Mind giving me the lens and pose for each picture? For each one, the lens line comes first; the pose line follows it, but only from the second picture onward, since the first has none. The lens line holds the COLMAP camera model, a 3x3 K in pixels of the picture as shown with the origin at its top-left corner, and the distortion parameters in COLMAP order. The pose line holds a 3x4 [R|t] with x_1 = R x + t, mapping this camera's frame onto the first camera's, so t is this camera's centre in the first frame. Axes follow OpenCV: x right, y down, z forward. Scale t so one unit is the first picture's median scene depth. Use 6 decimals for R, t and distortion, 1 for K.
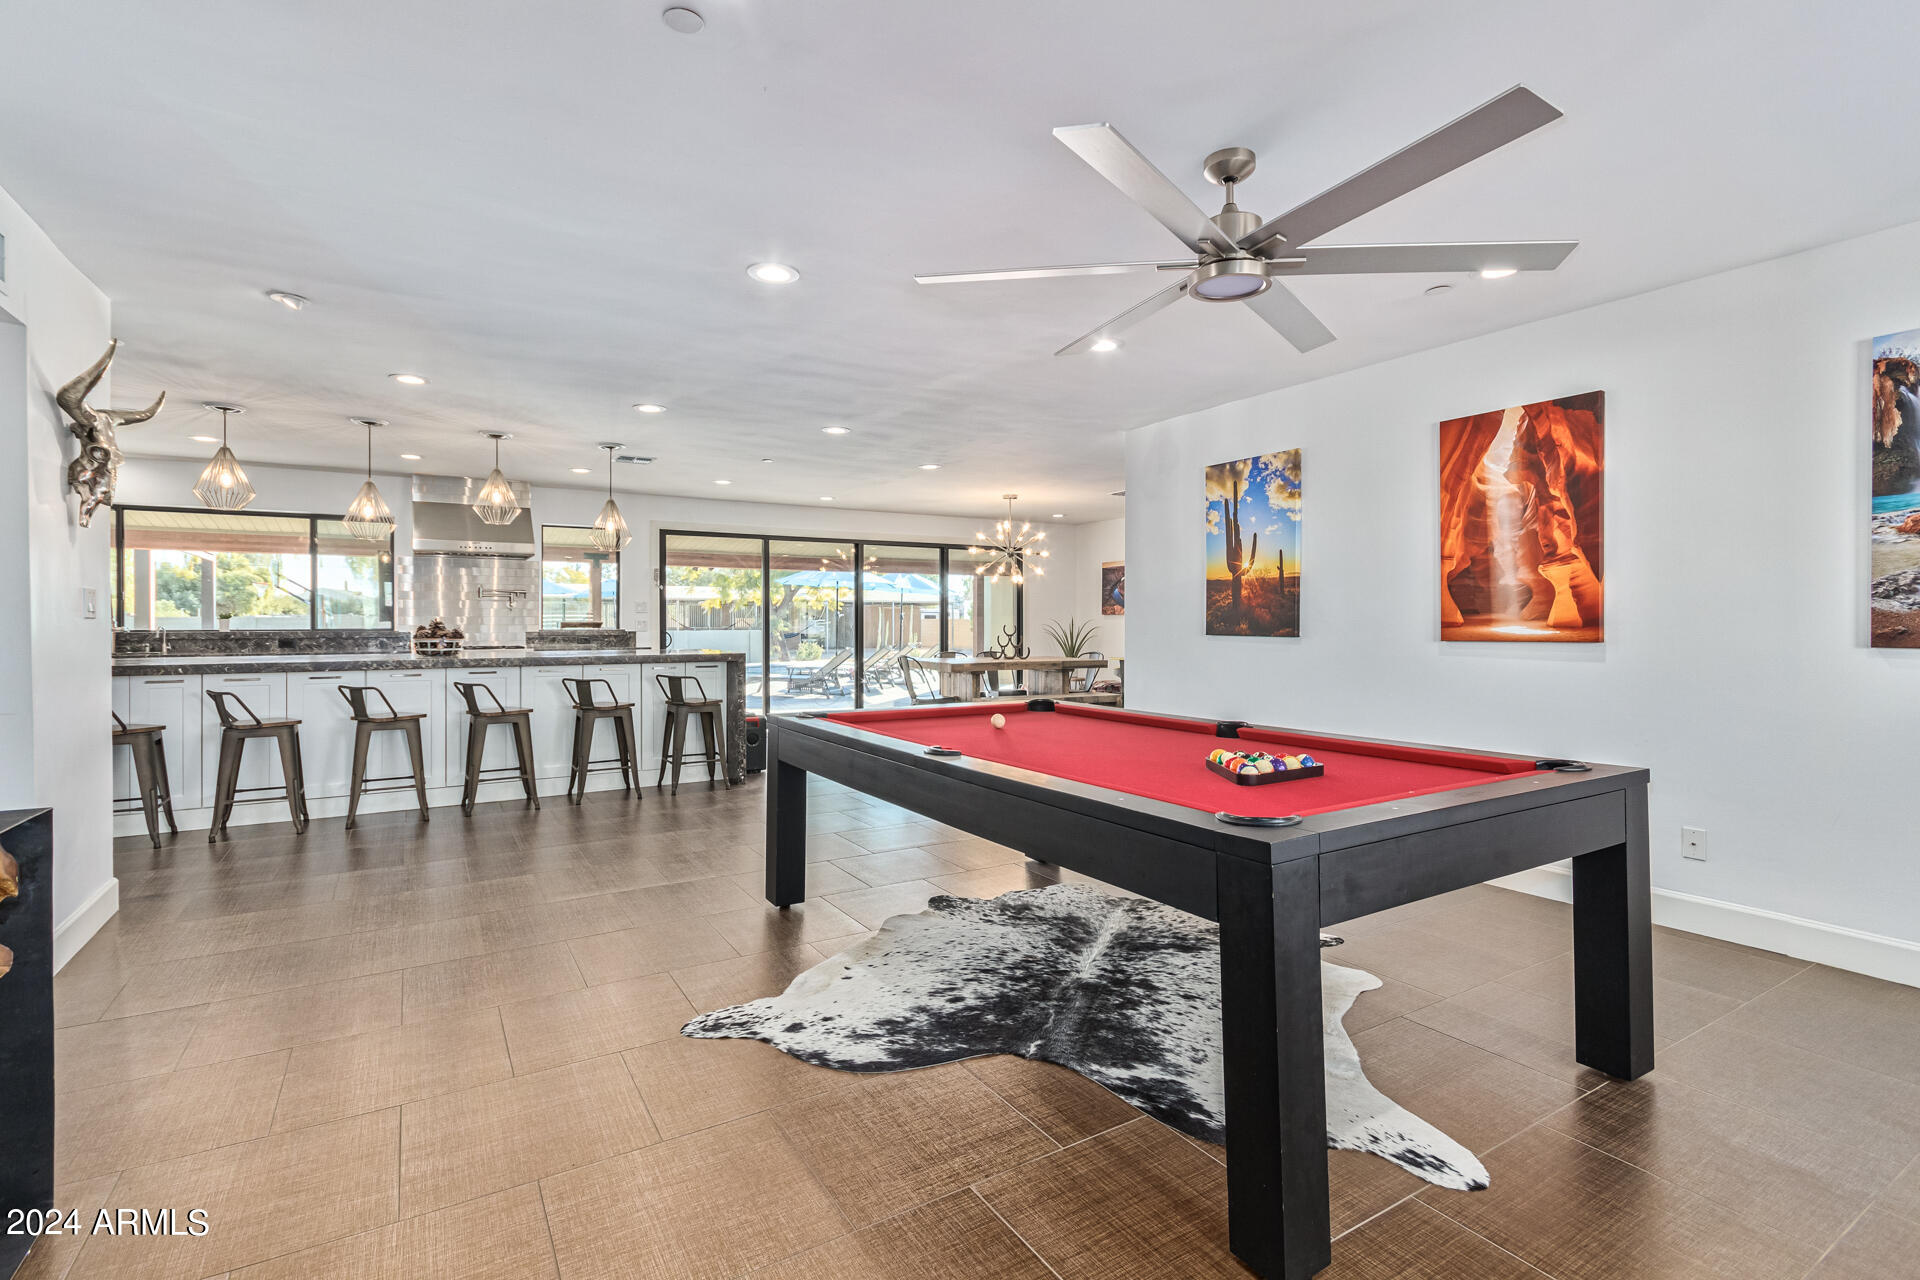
lens RADIAL K [[893.9, 0, 957.1], [0, 893.9, 629.2], [0, 0, 1]] dist [0.008262, 0.000167]
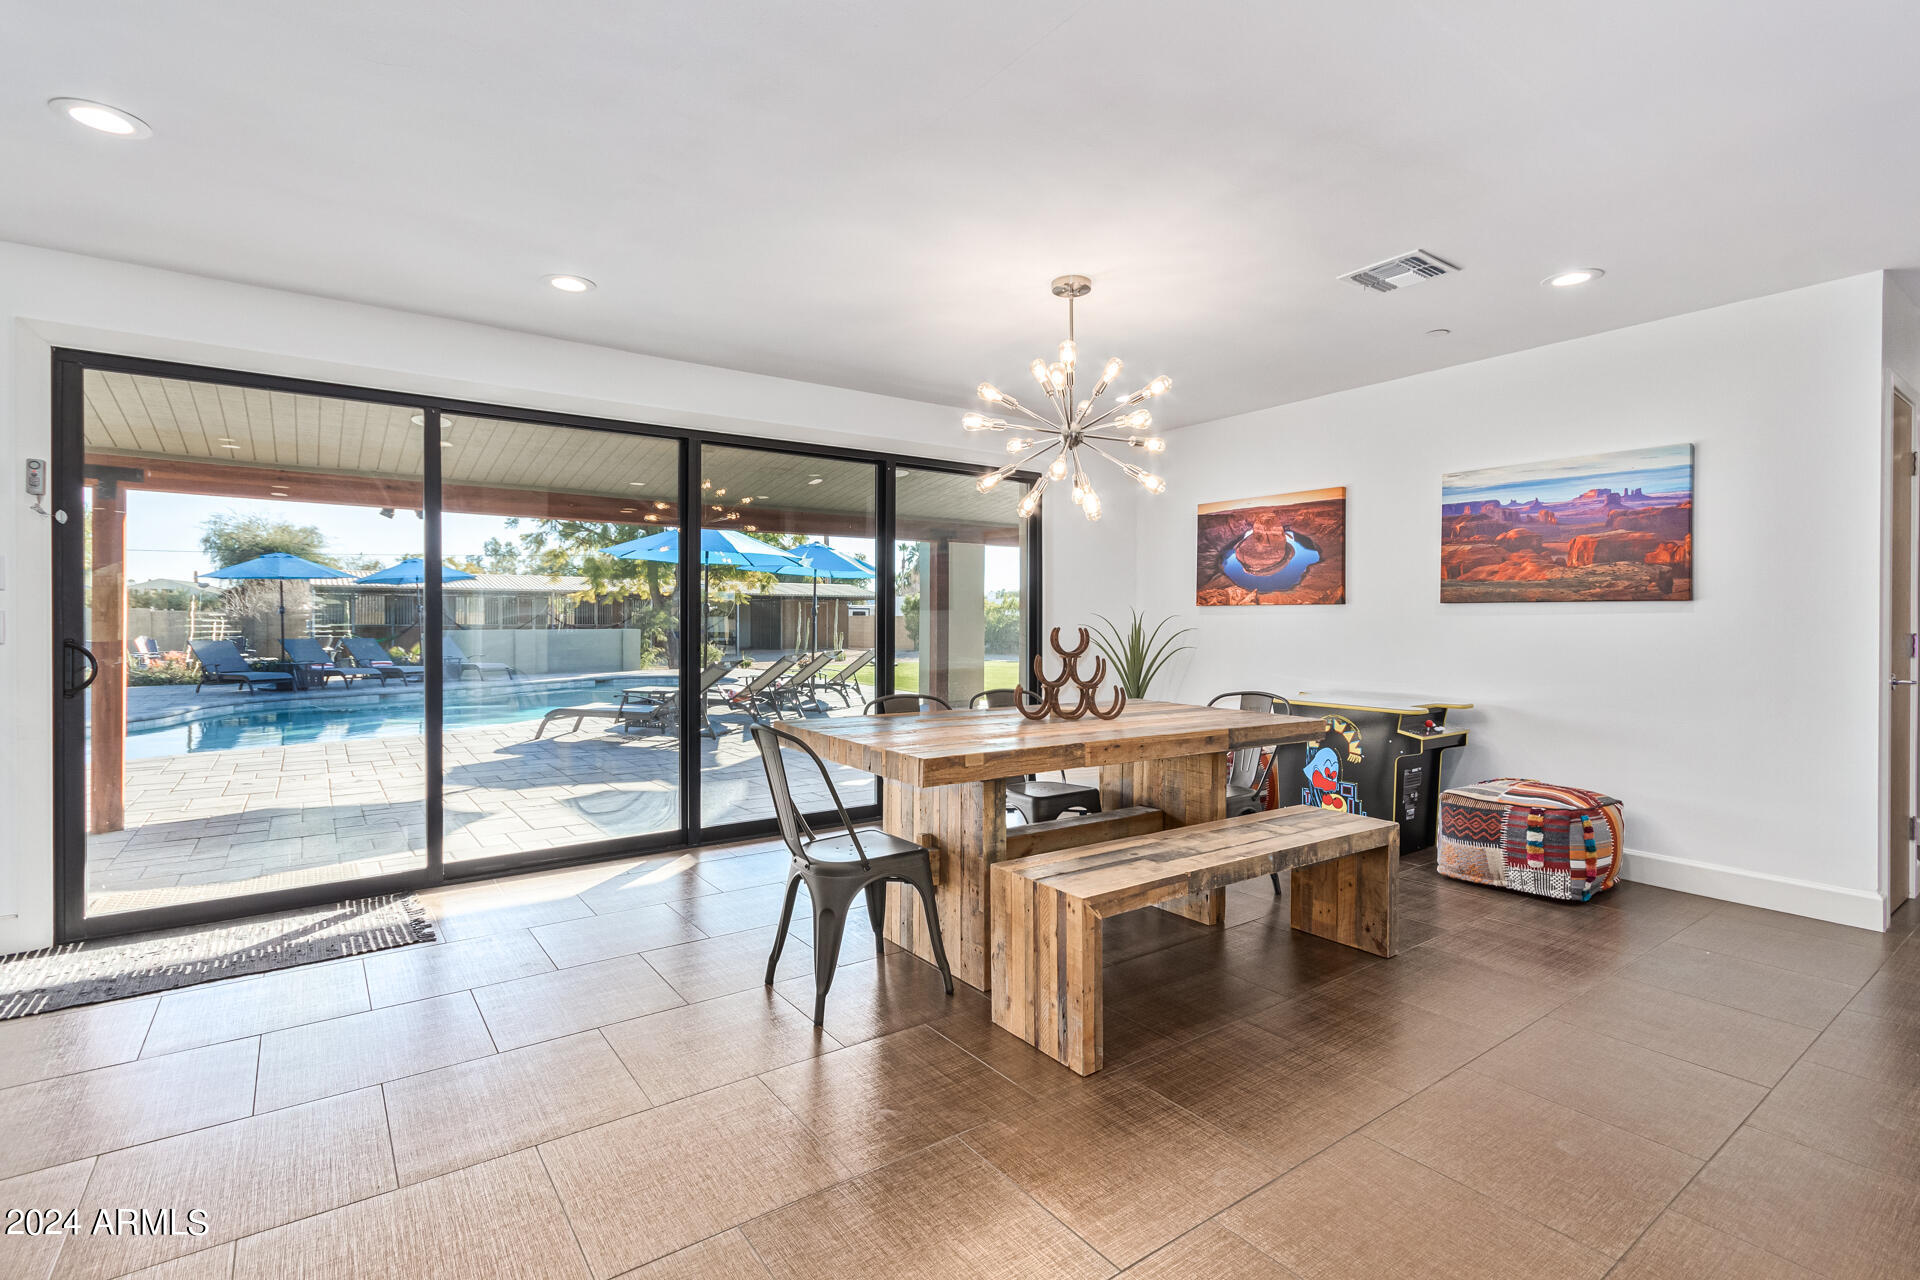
lens RADIAL K [[893.9, 0, 963.1], [0, 893.9, 628.0], [0, 0, 1]] dist [0.008262, 0.000167]
pose [[0.996505, 0.000521, 0.083533, -0.012603], [-0.000584, 1.000000, 0.000724, -0.004434], [-0.083533, -0.000770, 0.996505, 0.506744]]
